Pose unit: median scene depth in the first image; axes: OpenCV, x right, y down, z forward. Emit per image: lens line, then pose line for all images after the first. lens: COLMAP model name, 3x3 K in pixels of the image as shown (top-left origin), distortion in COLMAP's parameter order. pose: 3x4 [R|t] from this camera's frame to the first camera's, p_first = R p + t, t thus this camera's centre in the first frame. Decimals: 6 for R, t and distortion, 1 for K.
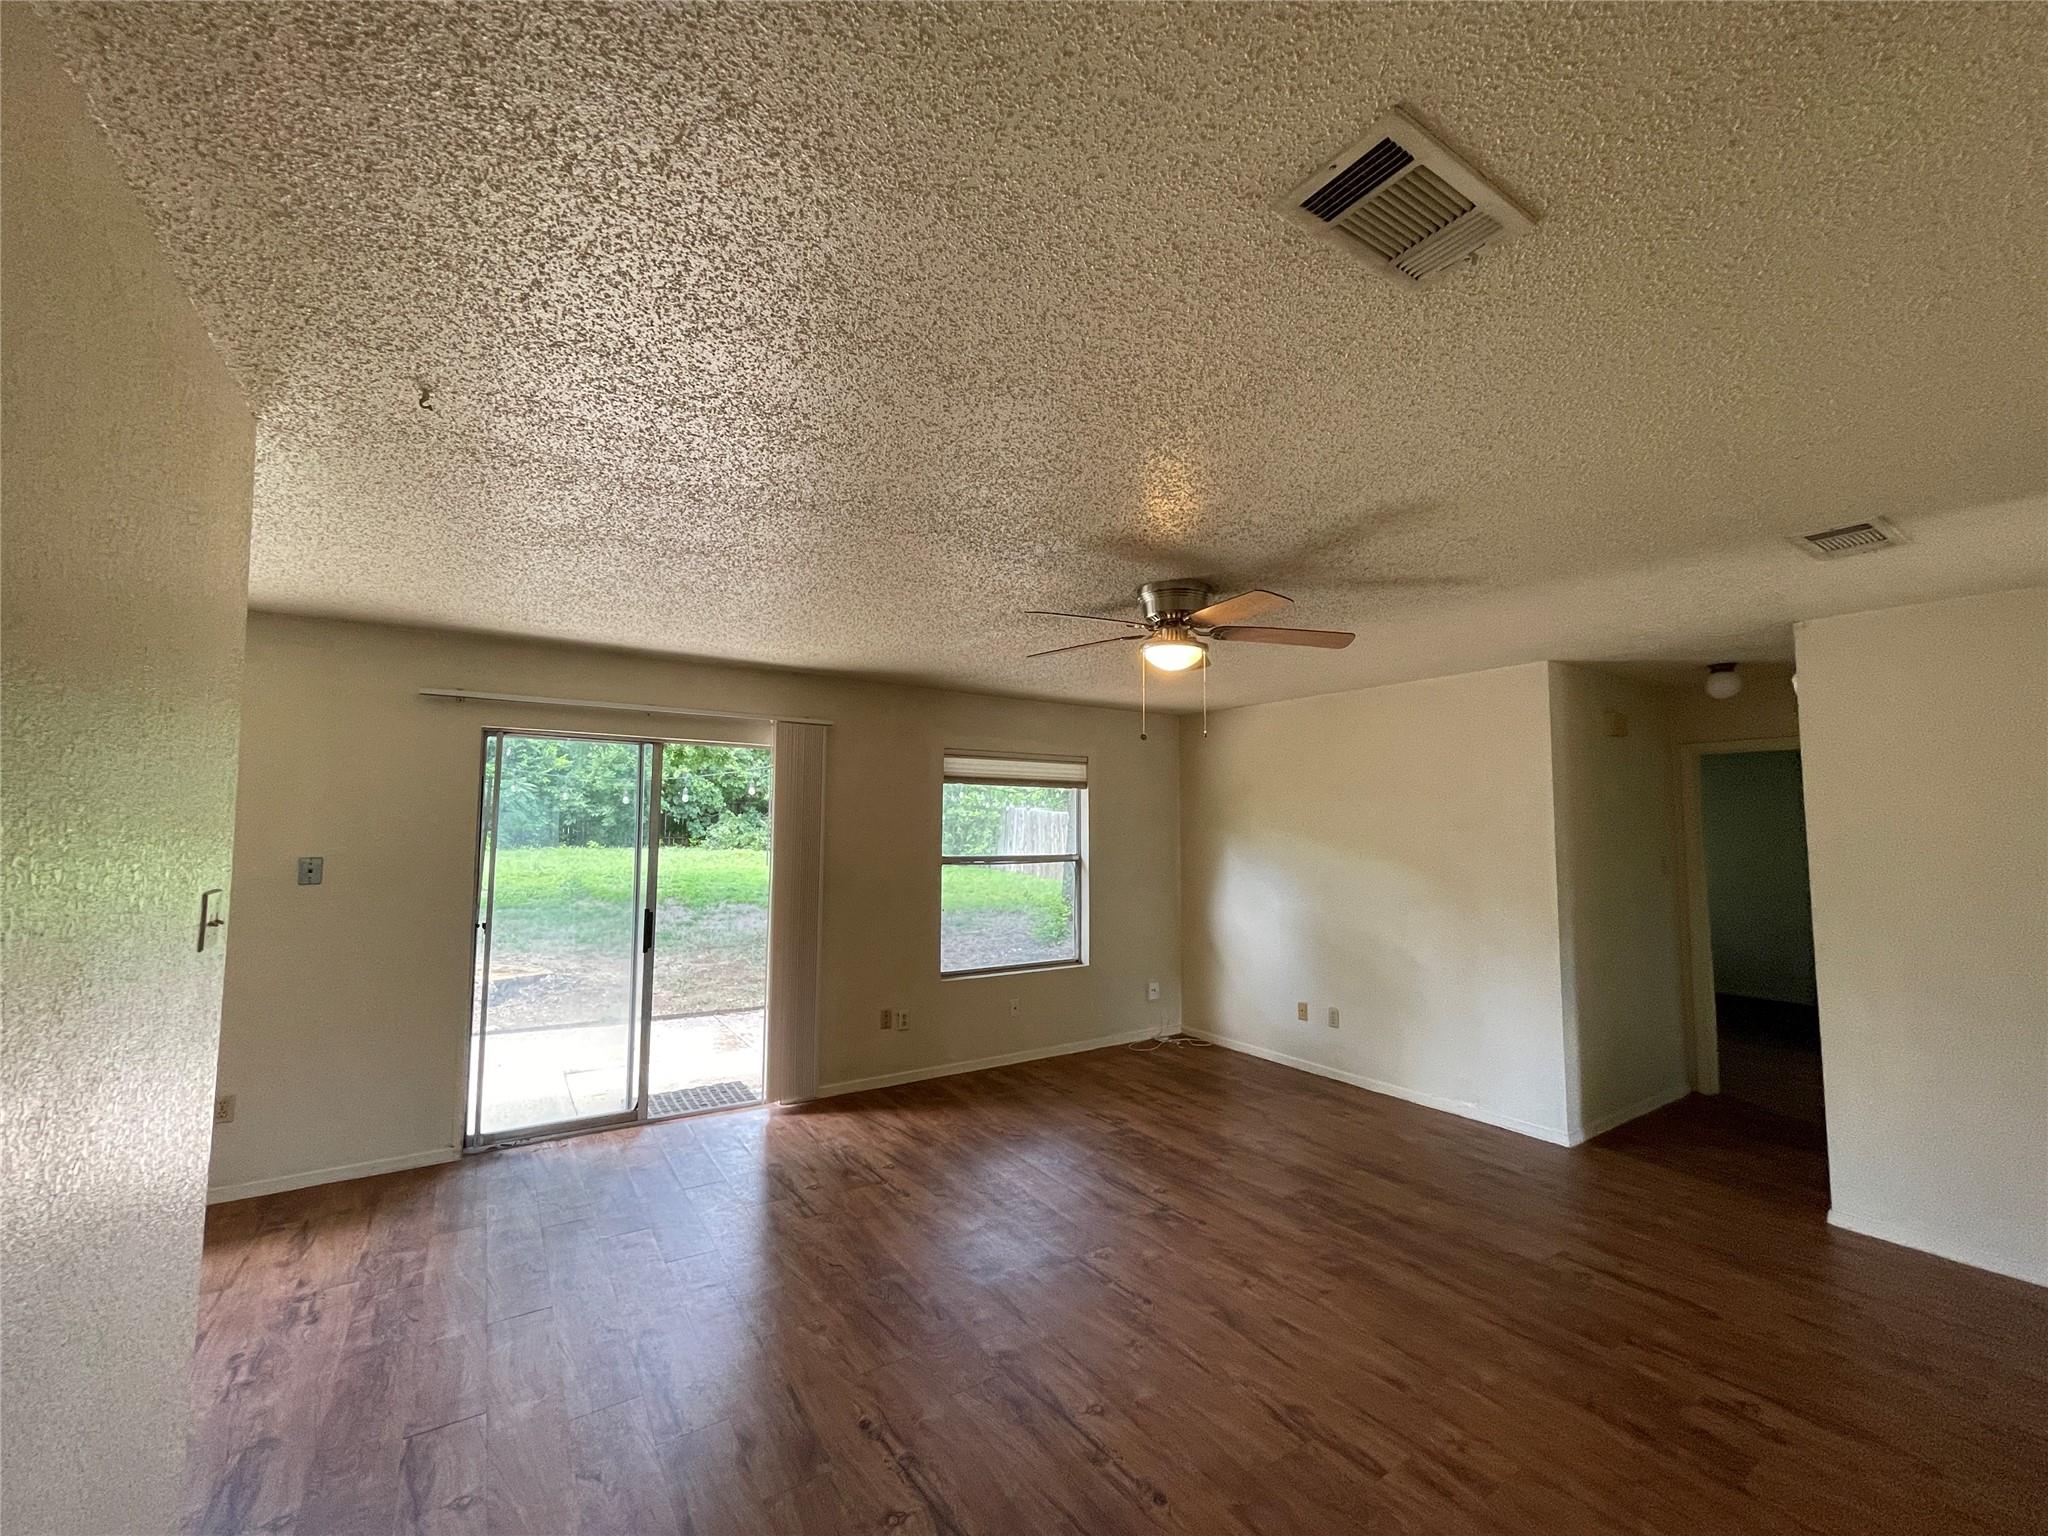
lens RADIAL K [[825.0, 0, 1023.0], [0, 825.0, 771.2], [0, 0, 1]] dist [-0.004302, 0.000978]
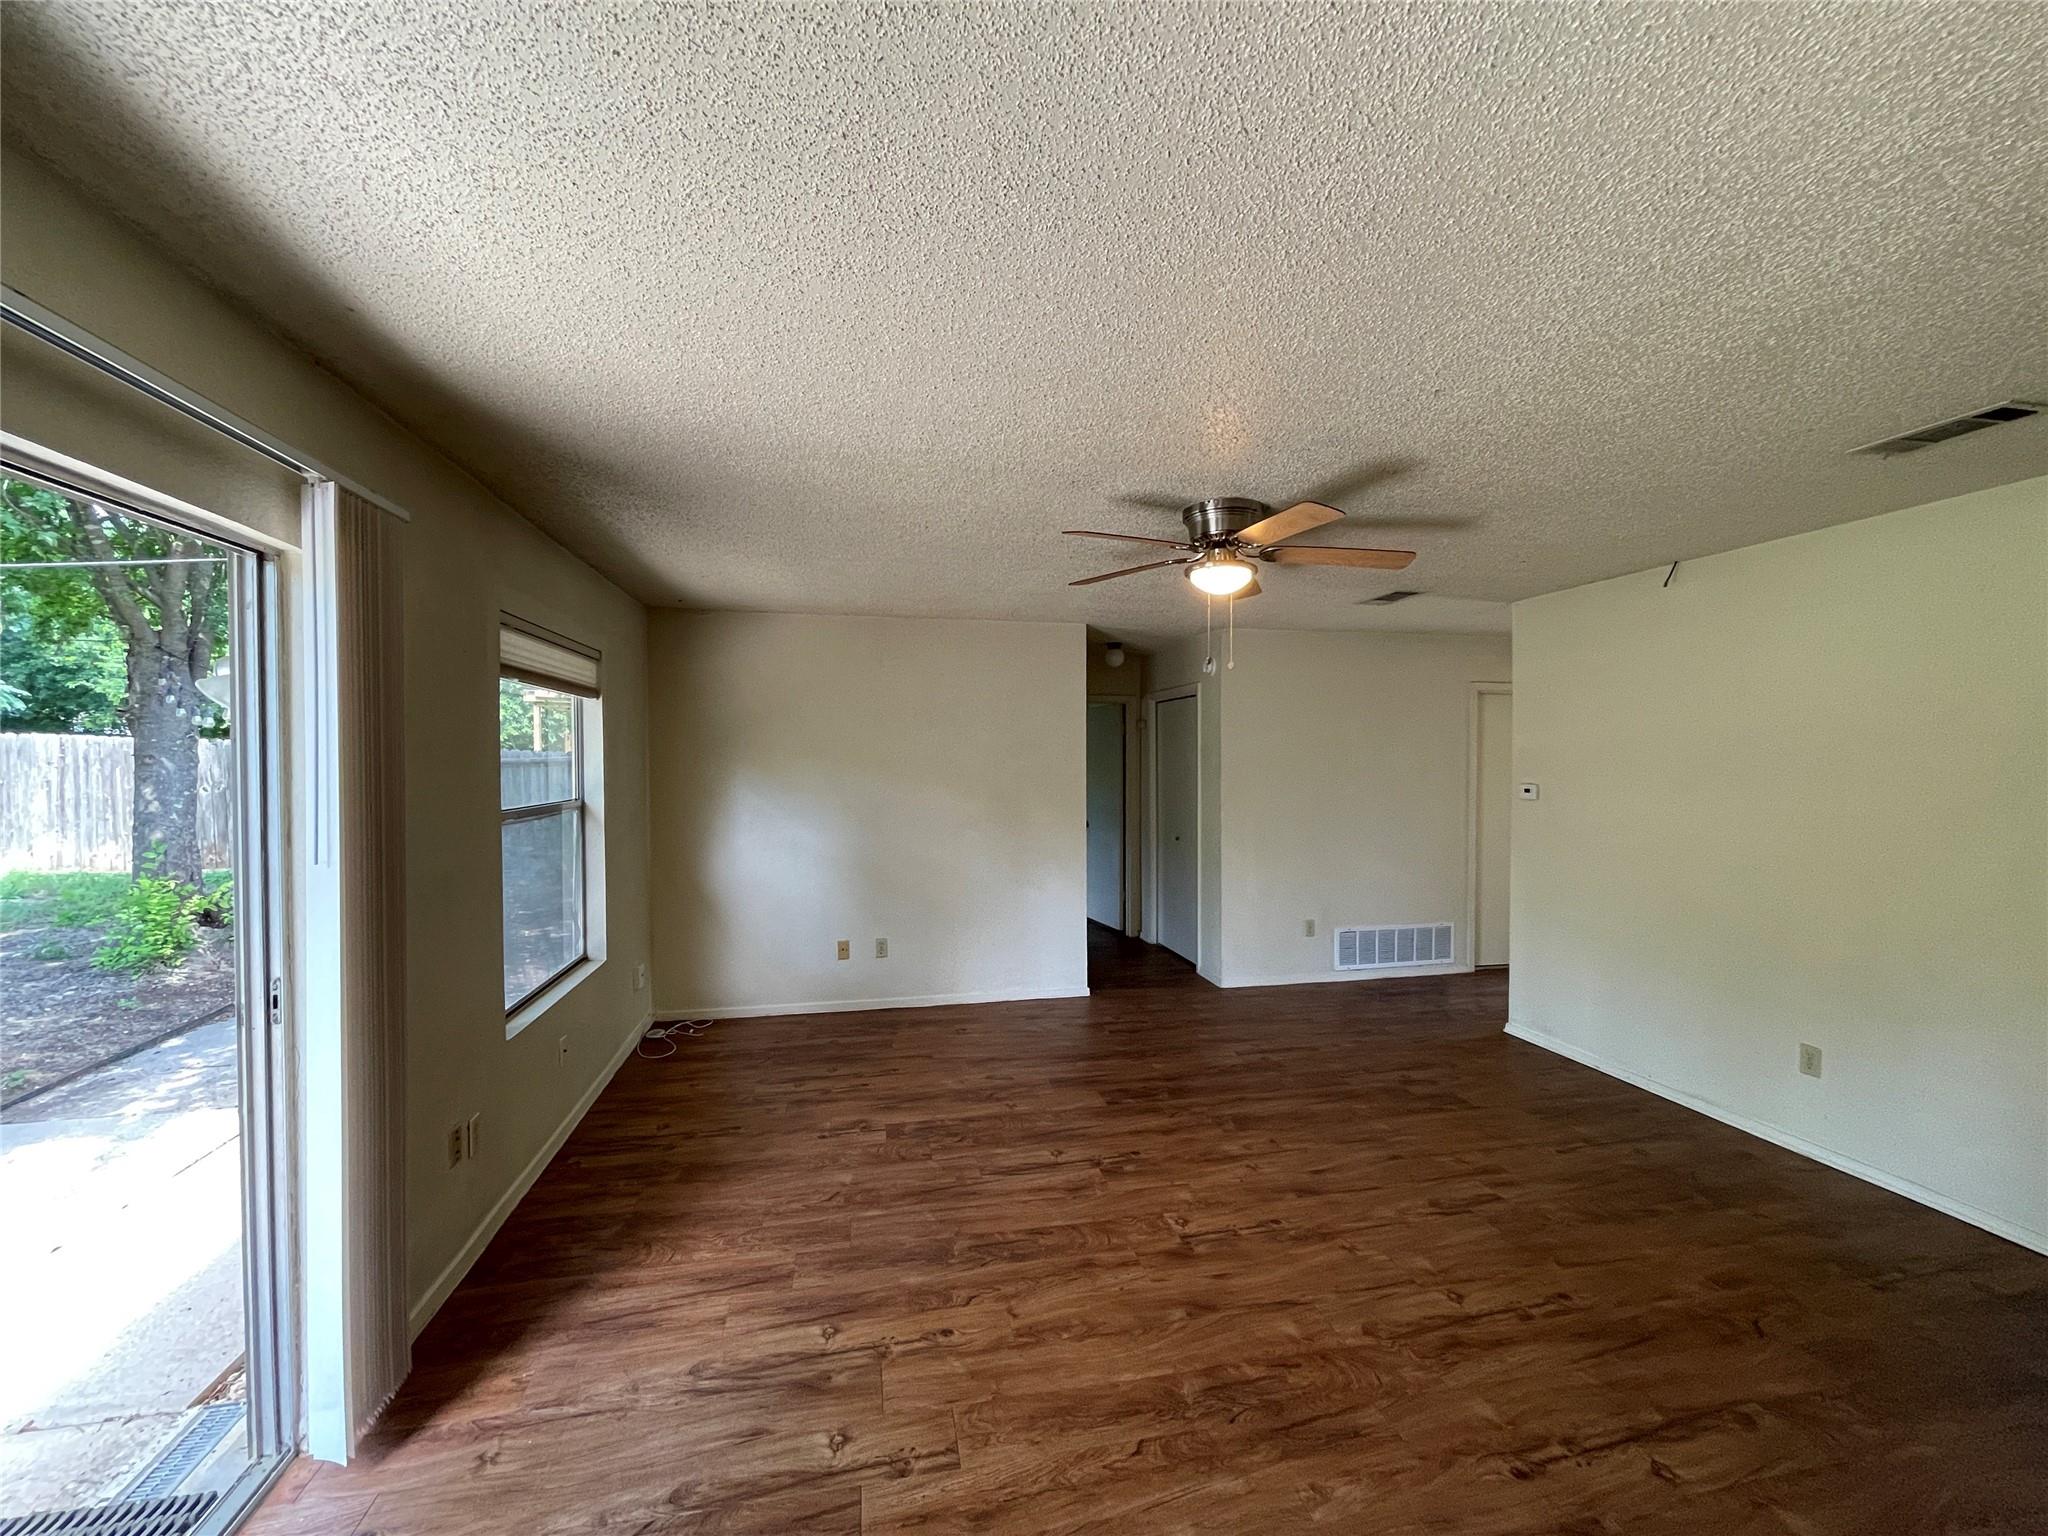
lens RADIAL K [[825.0, 0, 1011.9], [0, 825.0, 765.1], [0, 0, 1]] dist [-0.004302, 0.000978]
pose [[0.383512, -0.015566, 0.923405, -0.587189], [-0.059683, 0.997350, 0.041600, 0.037361], [-0.921605, -0.071066, 0.381567, 0.616548]]
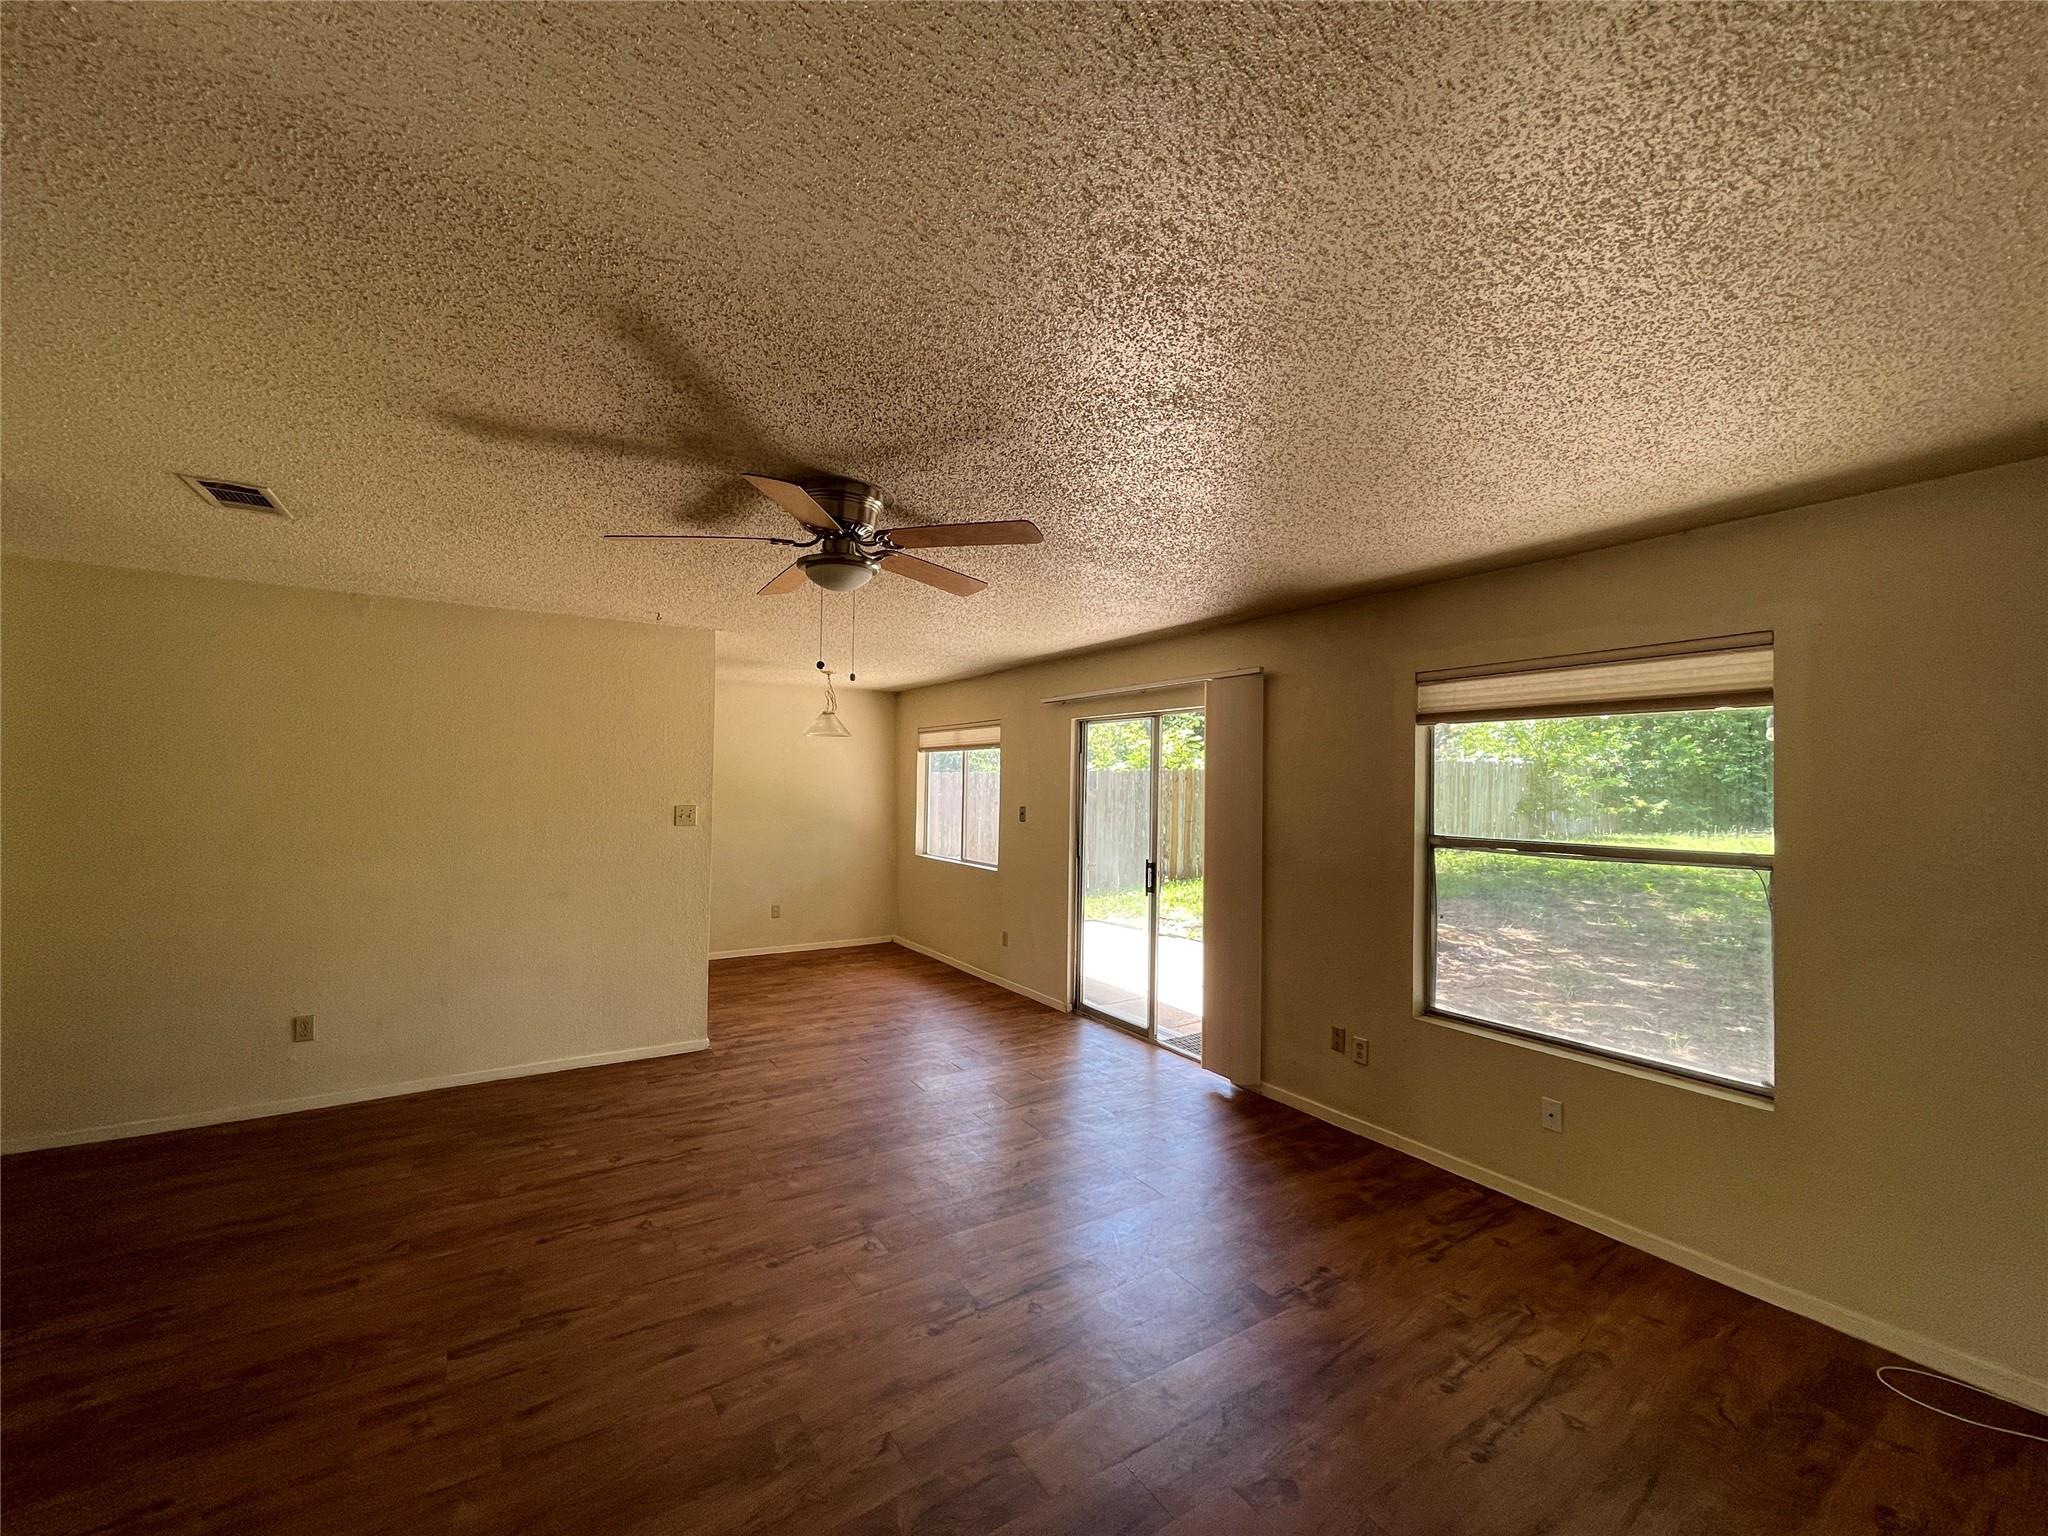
lens RADIAL K [[825.0, 0, 1015.1], [0, 825.0, 777.9], [0, 0, 1]] dist [-0.004302, 0.000978]
pose [[-0.022278, -0.019401, -0.999564, 0.733032], [0.055965, 0.998220, -0.020622, 0.067362], [0.998184, -0.056400, -0.021152, 0.868726]]
